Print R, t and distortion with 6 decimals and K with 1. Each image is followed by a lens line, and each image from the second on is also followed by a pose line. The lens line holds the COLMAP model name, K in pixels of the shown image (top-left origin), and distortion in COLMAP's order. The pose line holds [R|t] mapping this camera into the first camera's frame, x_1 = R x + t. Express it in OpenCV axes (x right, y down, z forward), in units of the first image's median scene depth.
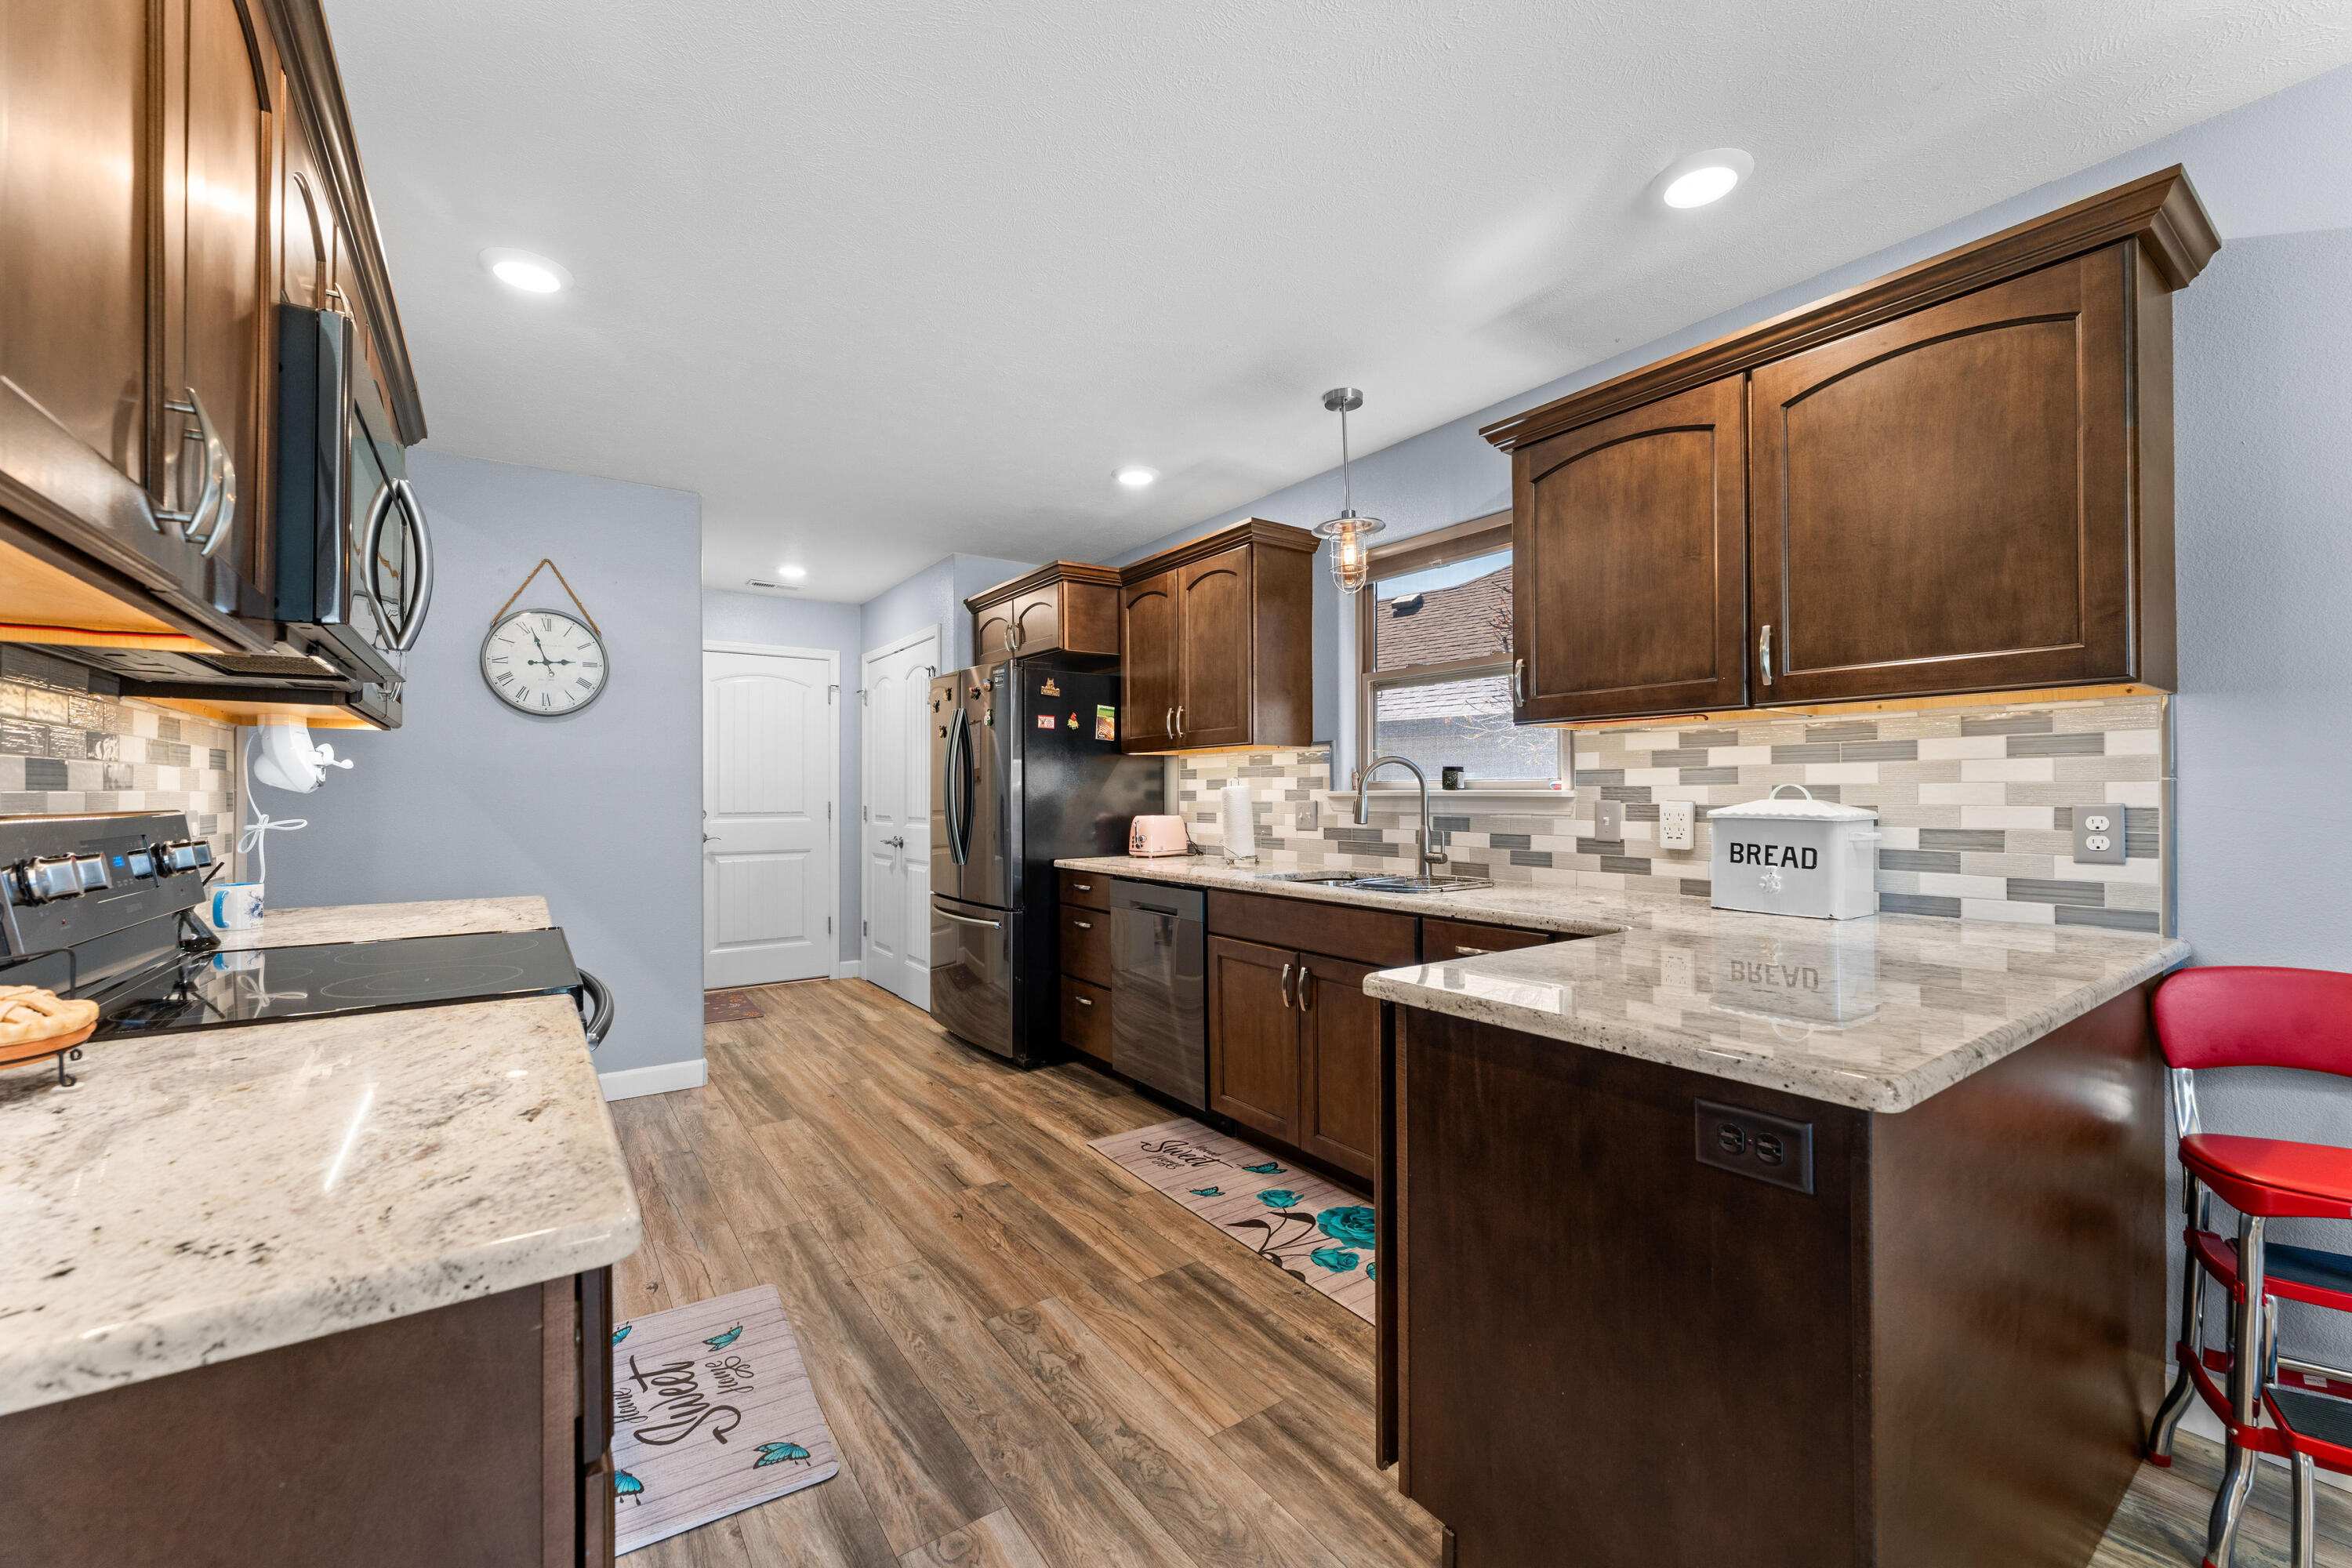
lens RADIAL K [[934.0, 0, 1174.5], [0, 934.0, 786.3], [0, 0, 1]] dist [0.000106, -0.000292]
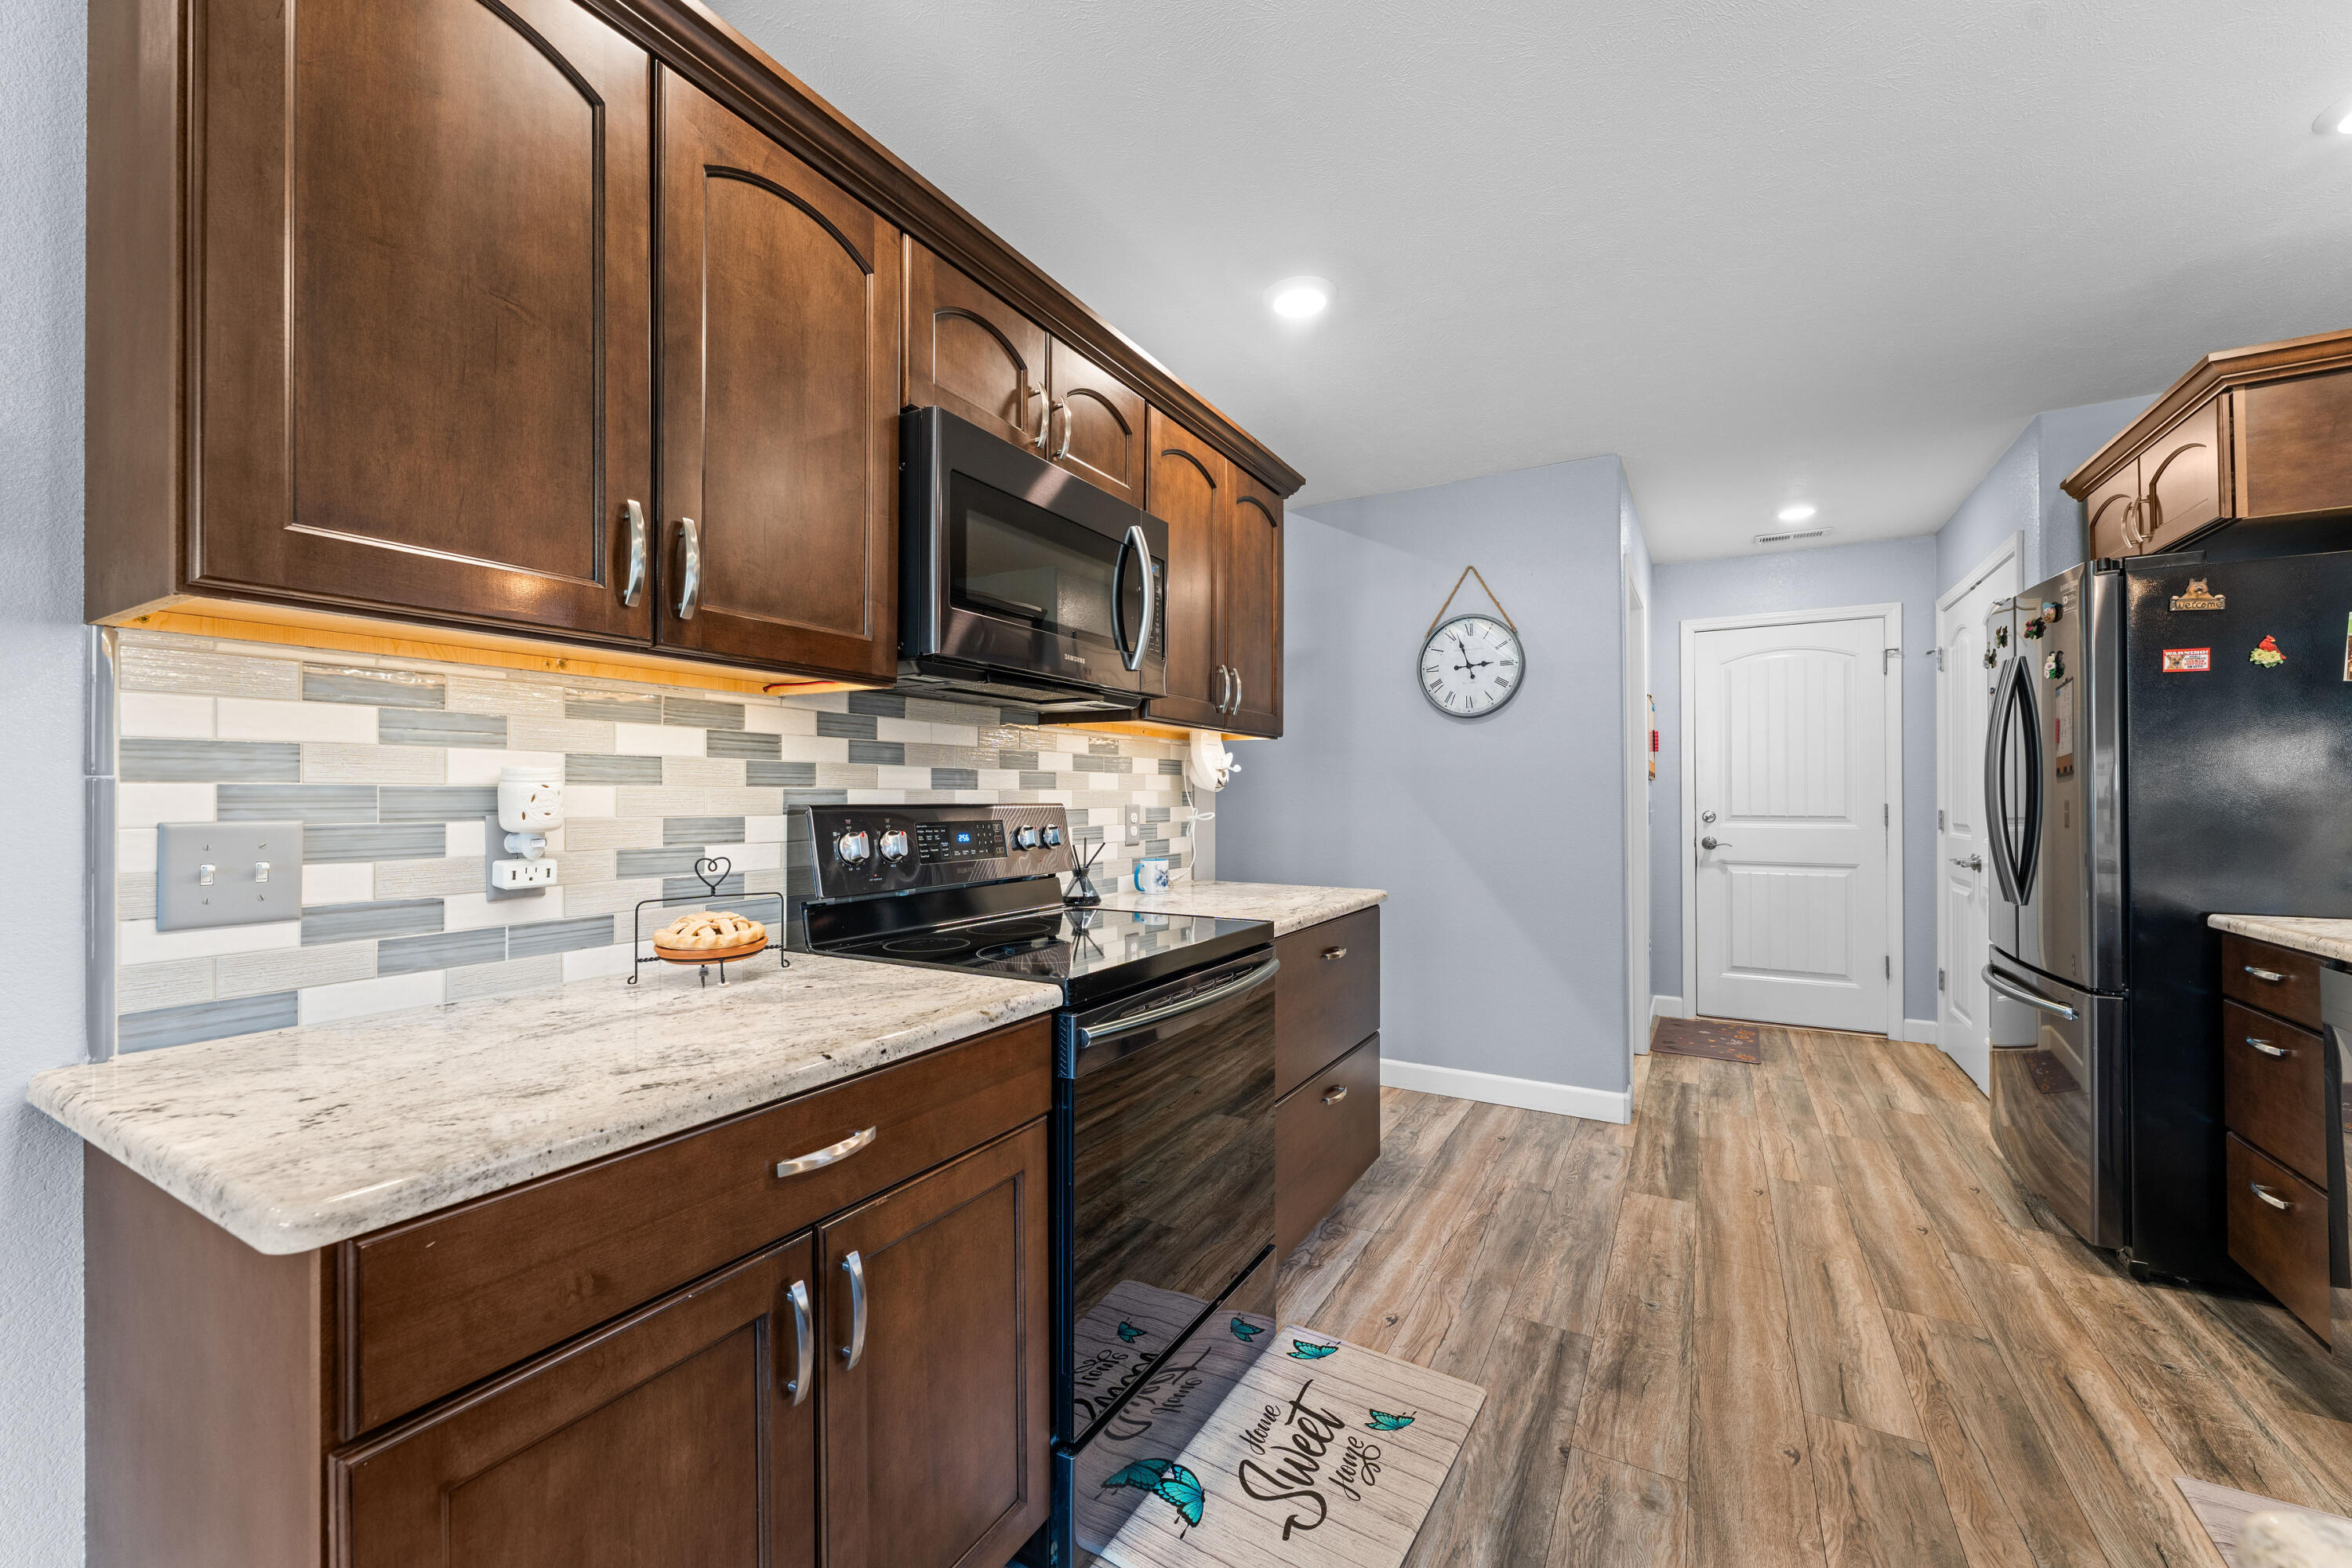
lens RADIAL K [[934.0, 0, 1170.1], [0, 934.0, 793.3], [0, 0, 1]] dist [0.000106, -0.000292]
pose [[0.417458, -0.001983, -0.908694, 0.127959], [0.007441, 0.999972, 0.001237, 0.004558], [0.908666, -0.007278, 0.417461, 0.266523]]
